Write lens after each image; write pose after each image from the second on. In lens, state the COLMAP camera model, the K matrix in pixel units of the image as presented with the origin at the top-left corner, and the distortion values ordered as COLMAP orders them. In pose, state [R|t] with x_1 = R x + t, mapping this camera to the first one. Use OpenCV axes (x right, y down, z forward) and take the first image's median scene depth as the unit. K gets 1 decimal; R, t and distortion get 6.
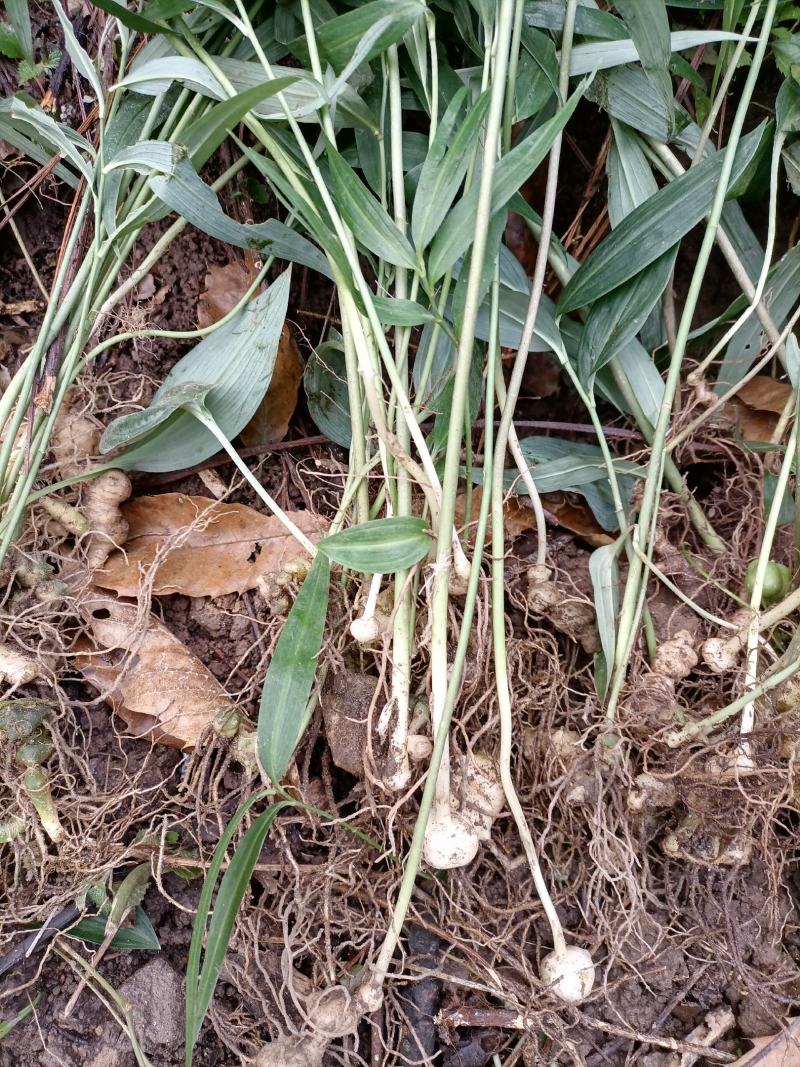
lens RADIAL K [[819.5, 0, 413.7], [0, 819.5, 519.7], [0, 0, 1]] dist [-0.004231, -0.006365]
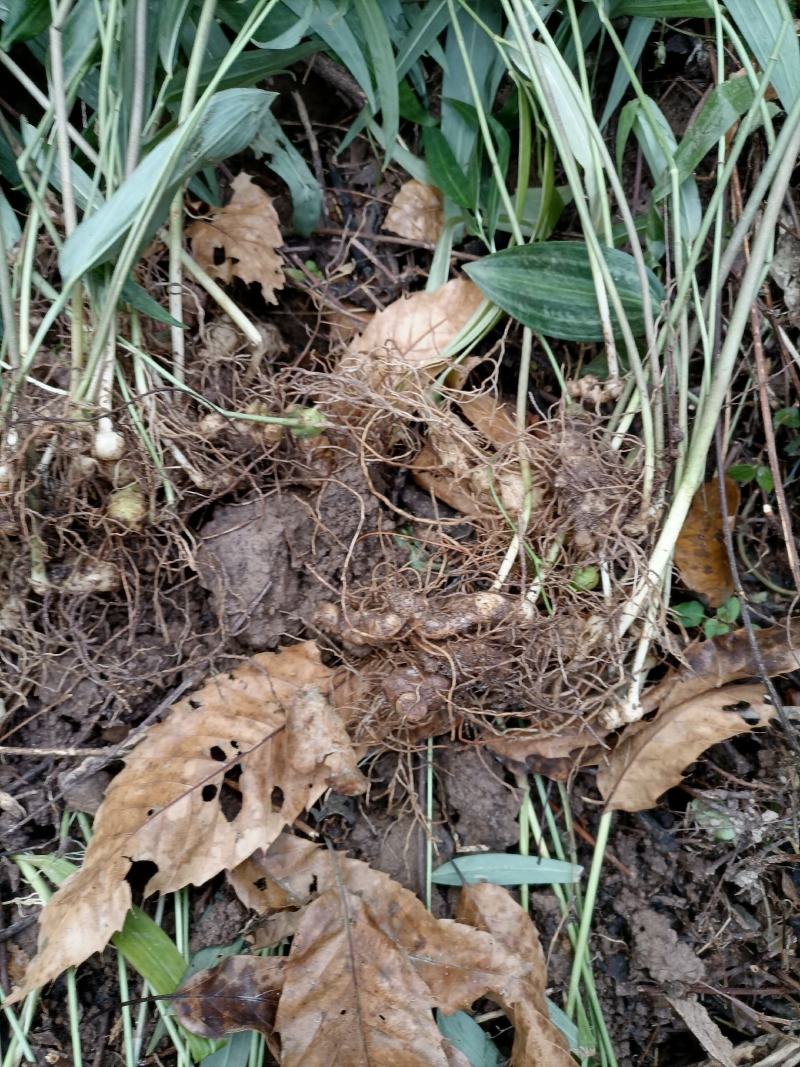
lens RADIAL K [[819.5, 0, 413.7], [0, 819.5, 519.7], [0, 0, 1]] dist [-0.004231, -0.006365]
pose [[0.967482, -0.211765, 0.138327, 0.677005], [0.212686, 0.977086, 0.008263, 0.408156], [-0.136907, 0.021426, 0.990352, -0.205197]]
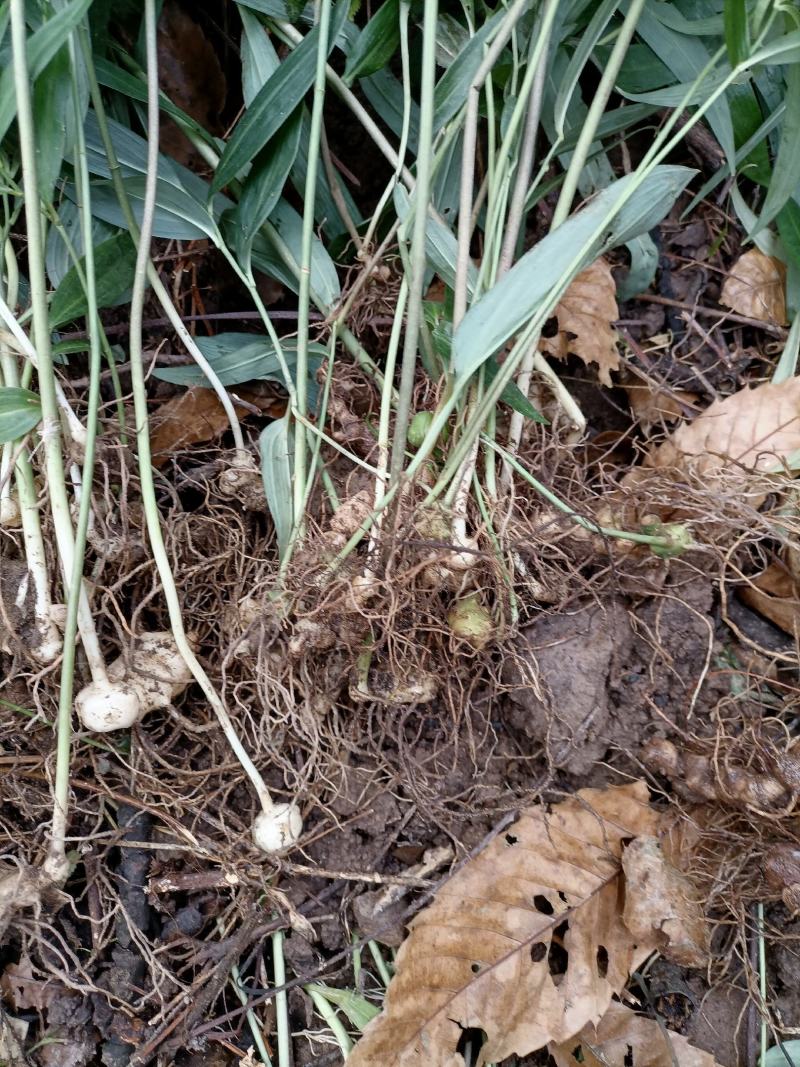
lens RADIAL K [[819.5, 0, 413.7], [0, 819.5, 519.7], [0, 0, 1]] dist [-0.004231, -0.006365]
pose [[0.990601, -0.121714, 0.062406, 0.347444], [0.120964, 0.992533, 0.015676, 0.174358], [-0.063848, -0.007980, 0.997928, -0.039979]]
